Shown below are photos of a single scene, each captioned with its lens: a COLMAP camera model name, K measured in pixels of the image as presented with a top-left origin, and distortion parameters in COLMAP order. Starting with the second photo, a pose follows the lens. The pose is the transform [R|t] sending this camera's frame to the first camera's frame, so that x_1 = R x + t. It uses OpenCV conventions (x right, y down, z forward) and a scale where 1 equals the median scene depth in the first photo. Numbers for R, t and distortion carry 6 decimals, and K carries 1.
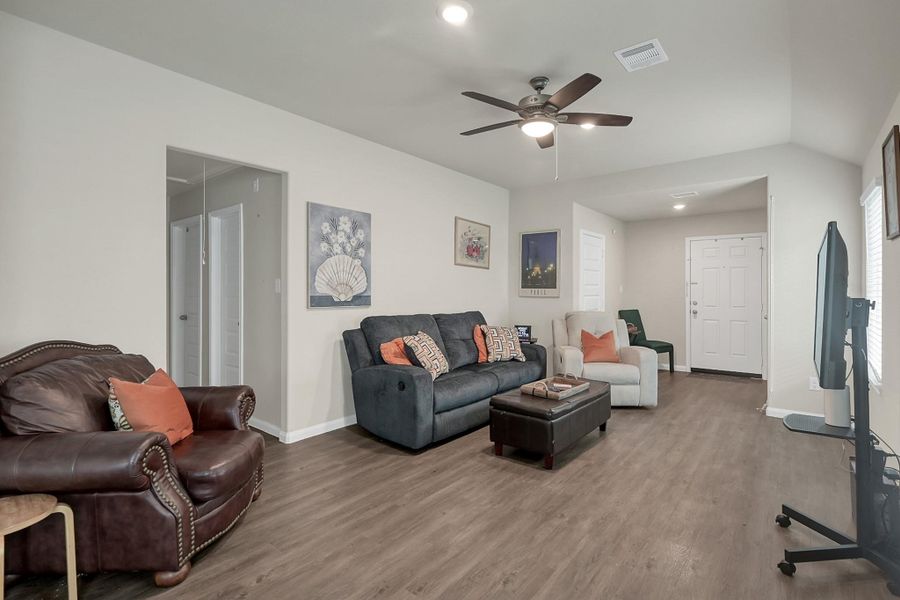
lens RADIAL K [[425.3, 0, 450.0], [0, 425.3, 300.0], [0, 0, 1]] dist [0.000179, 0.000199]
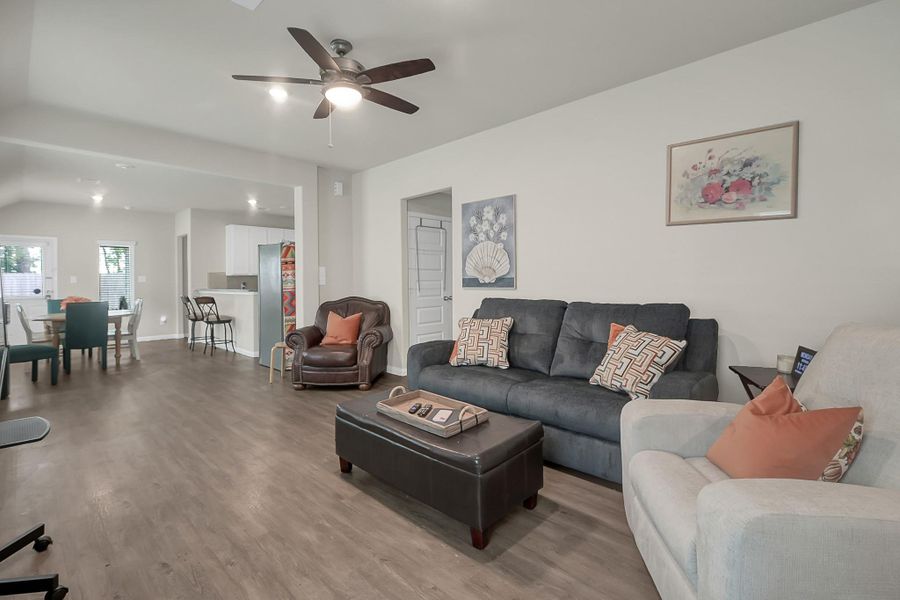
lens RADIAL K [[407.4, 0, 451.5], [0, 407.4, 281.5], [0, 0, 1]] dist [0.000644, -0.000031]
pose [[-0.066146, -0.000787, -0.997810, 0.803697], [-0.010218, 0.999948, -0.000112, 0.000168], [0.997758, 0.010188, -0.066150, 0.962432]]
